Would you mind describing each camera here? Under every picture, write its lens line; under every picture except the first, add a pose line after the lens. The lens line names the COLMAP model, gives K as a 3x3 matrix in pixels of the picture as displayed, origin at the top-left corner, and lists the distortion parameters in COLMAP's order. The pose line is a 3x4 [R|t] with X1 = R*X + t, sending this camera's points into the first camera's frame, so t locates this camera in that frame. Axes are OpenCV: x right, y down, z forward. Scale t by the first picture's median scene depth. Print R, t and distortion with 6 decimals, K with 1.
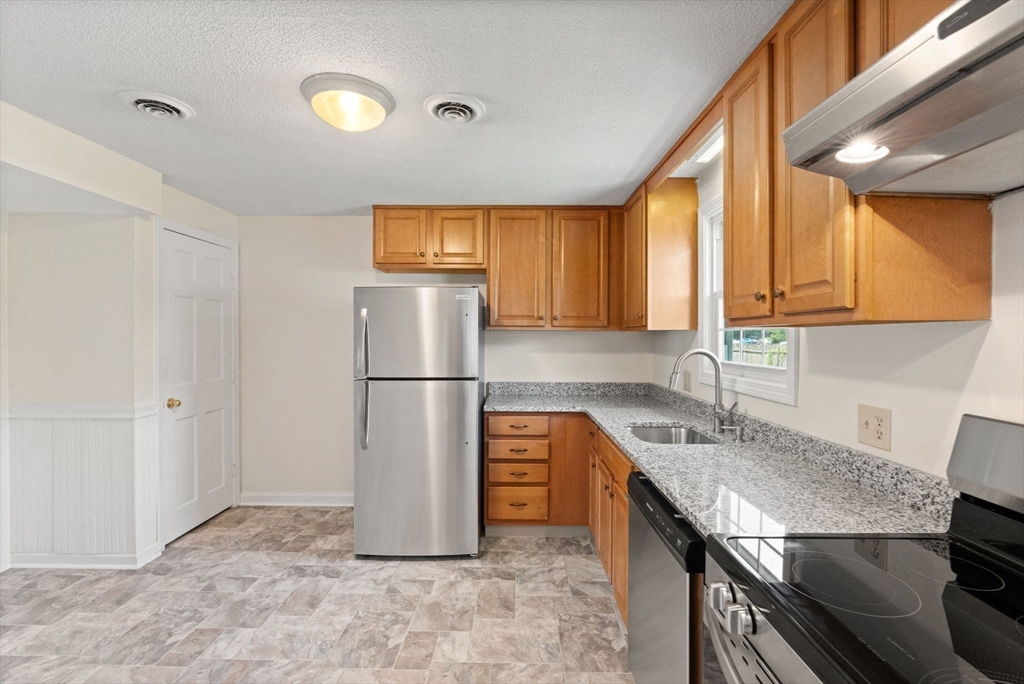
lens RADIAL K [[457.6, 0, 513.2], [0, 457.6, 338.8], [0, 0, 1]] dist [-0.002197, -0.000008]
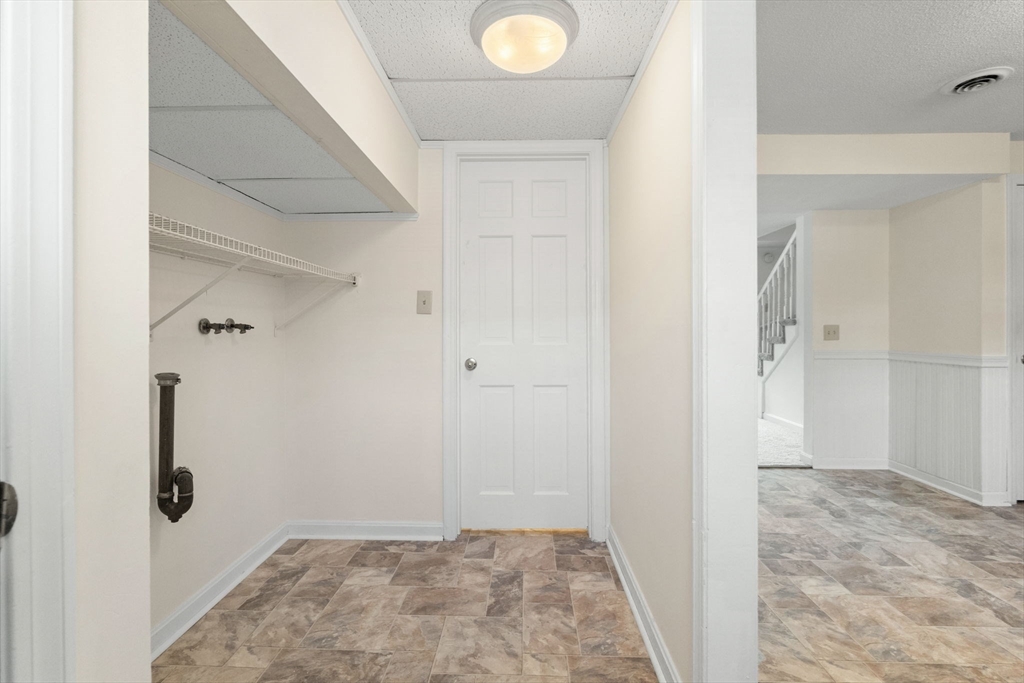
lens RADIAL K [[457.6, 0, 511.5], [0, 457.6, 331.9], [0, 0, 1]] dist [-0.002197, -0.000008]
pose [[-0.011071, 0.011147, -0.999877, 0.316162], [-0.008460, 0.999901, 0.011241, 0.098997], [0.999903, 0.008583, -0.010976, -0.133237]]
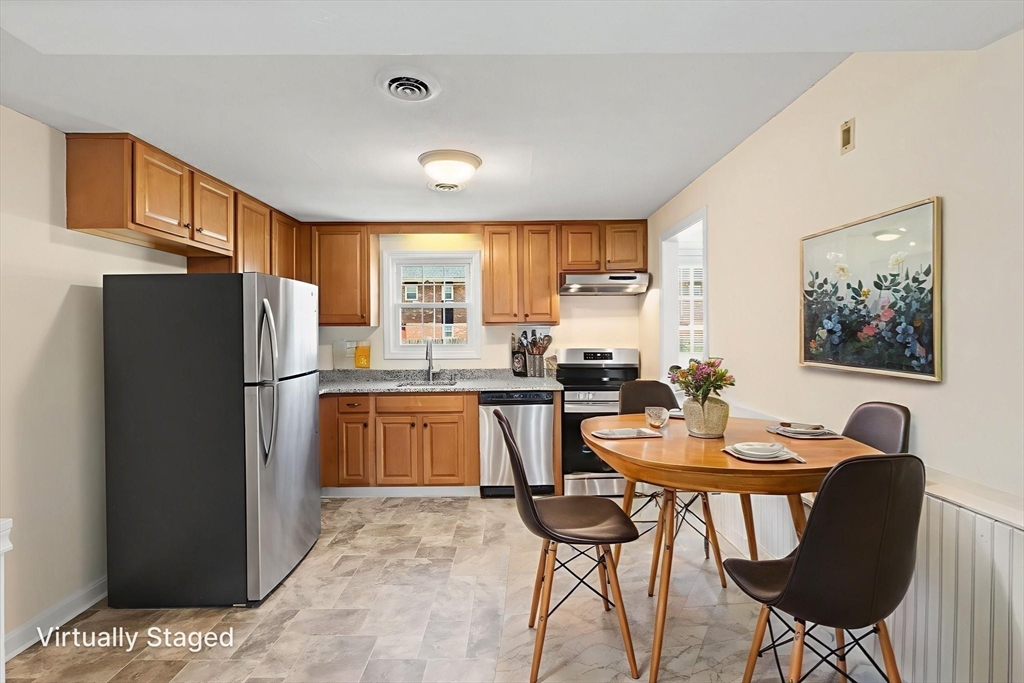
lens RADIAL K [[457.6, 0, 514.9], [0, 457.6, 332.7], [0, 0, 1]] dist [-0.002197, -0.000008]
pose [[-0.019082, -0.006350, 0.999798, -1.271135], [0.015272, 0.999861, 0.006642, -0.002406], [-0.999701, 0.015396, -0.018983, 0.608663]]
